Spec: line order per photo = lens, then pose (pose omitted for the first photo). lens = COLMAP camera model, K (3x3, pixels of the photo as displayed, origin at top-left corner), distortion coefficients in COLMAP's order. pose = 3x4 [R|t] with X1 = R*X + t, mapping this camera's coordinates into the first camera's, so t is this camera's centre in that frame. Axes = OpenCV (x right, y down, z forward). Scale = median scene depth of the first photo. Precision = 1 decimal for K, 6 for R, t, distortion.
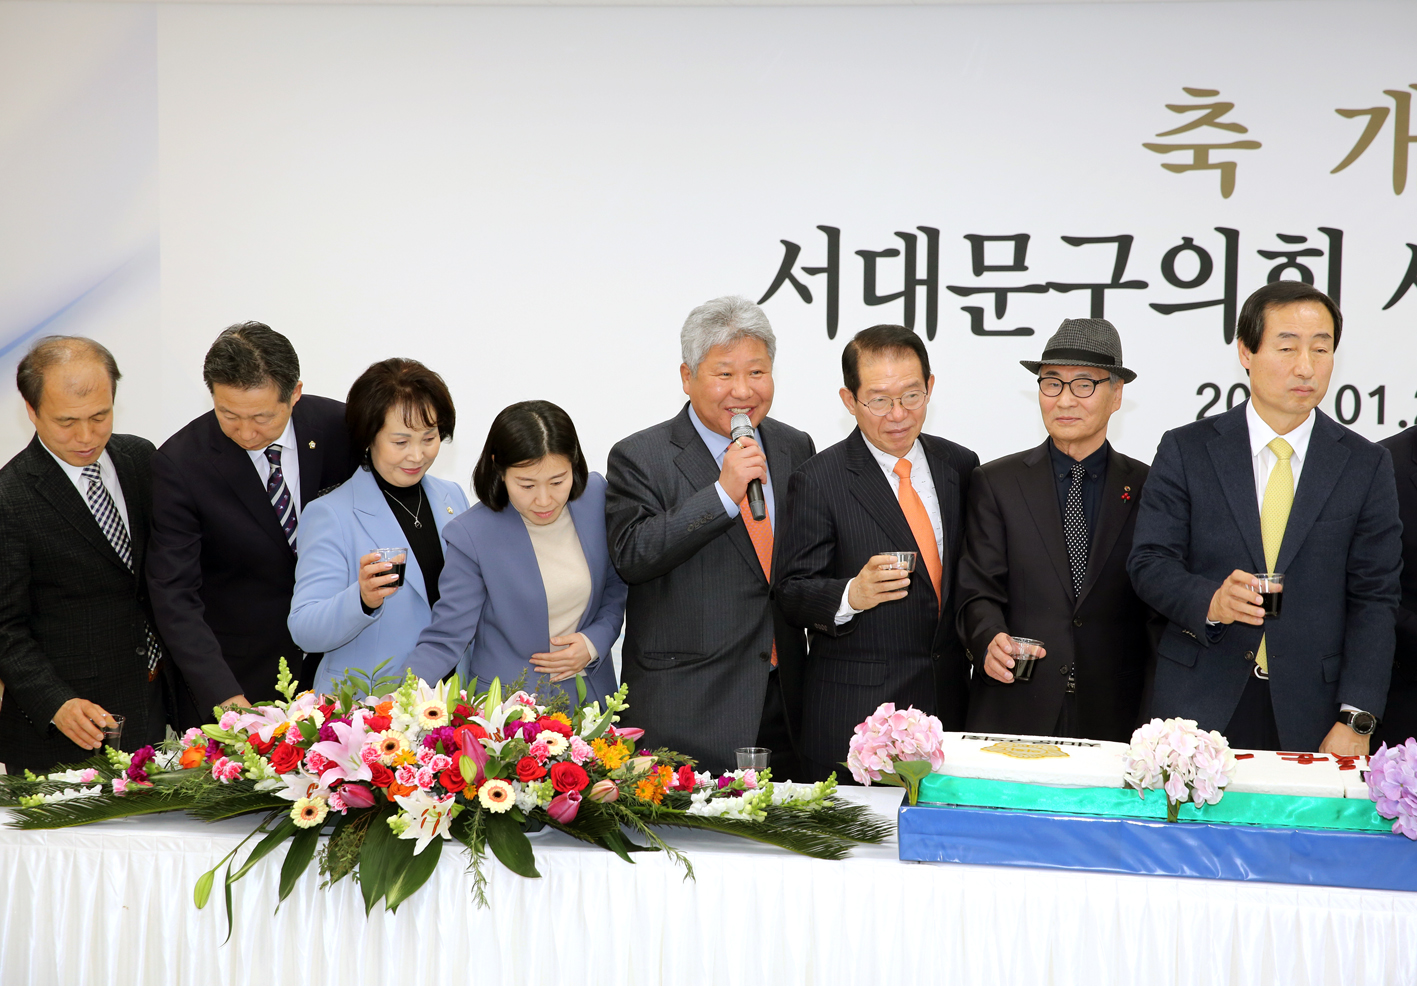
lens RADIAL K [[2834.7, 0, 708.5], [0, 2834.7, 493.0], [0, 0, 1]] dist [0.174184, 0.464125]
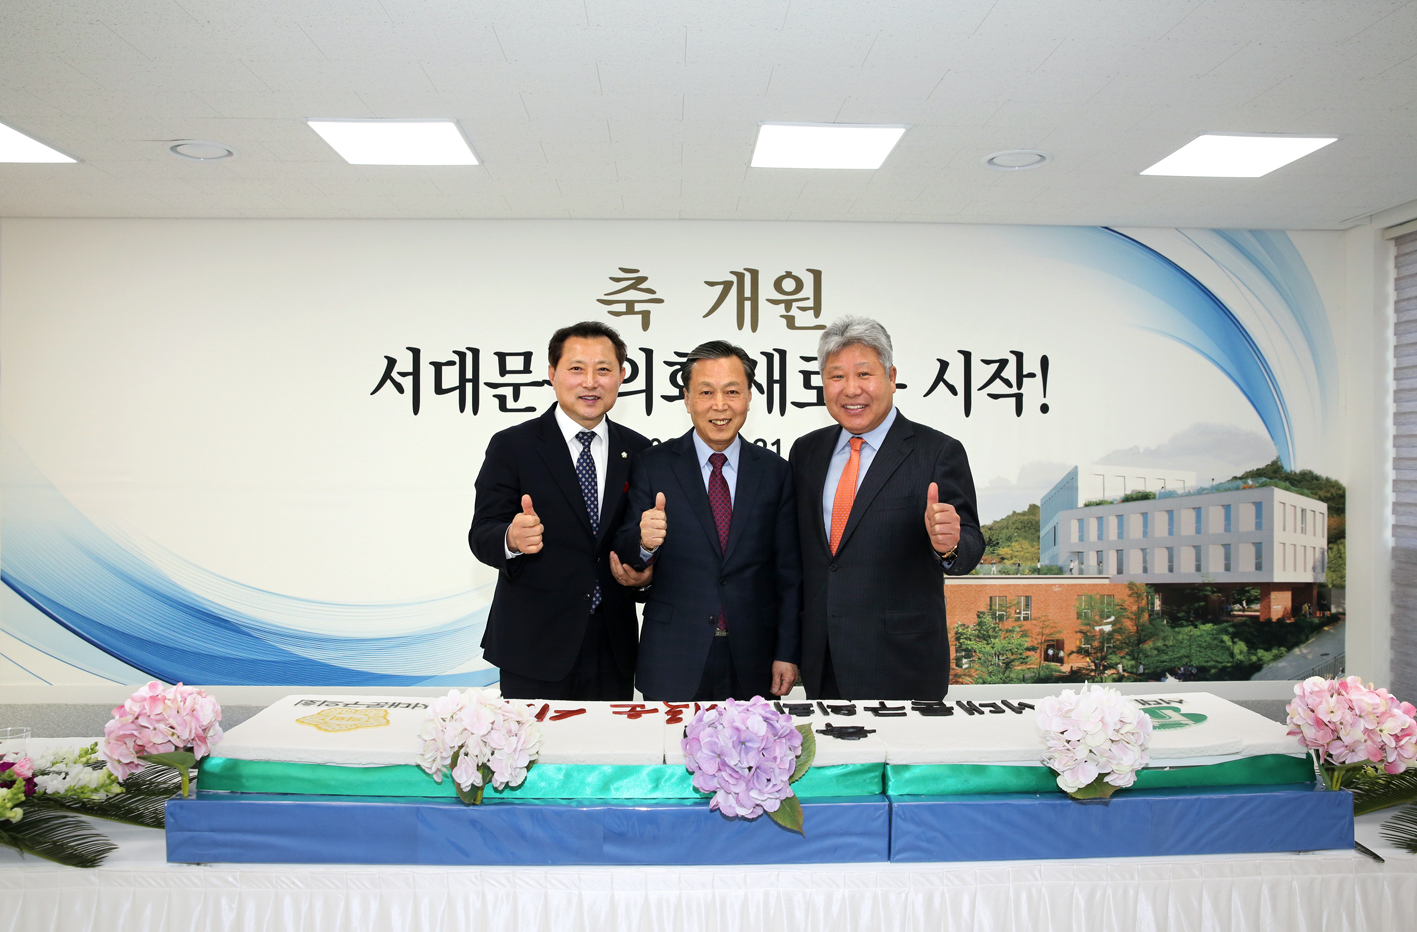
lens RADIAL K [[1058.4, 0, 708.5], [0, 1058.4, 466.0], [0, 0, 1]] dist [-0.101160, 0.095290]
pose [[0.982155, -0.010419, 0.187784, 0.165549], [0.022427, 0.997828, -0.061934, 0.030578], [-0.186731, 0.065041, 0.980256, 0.630400]]
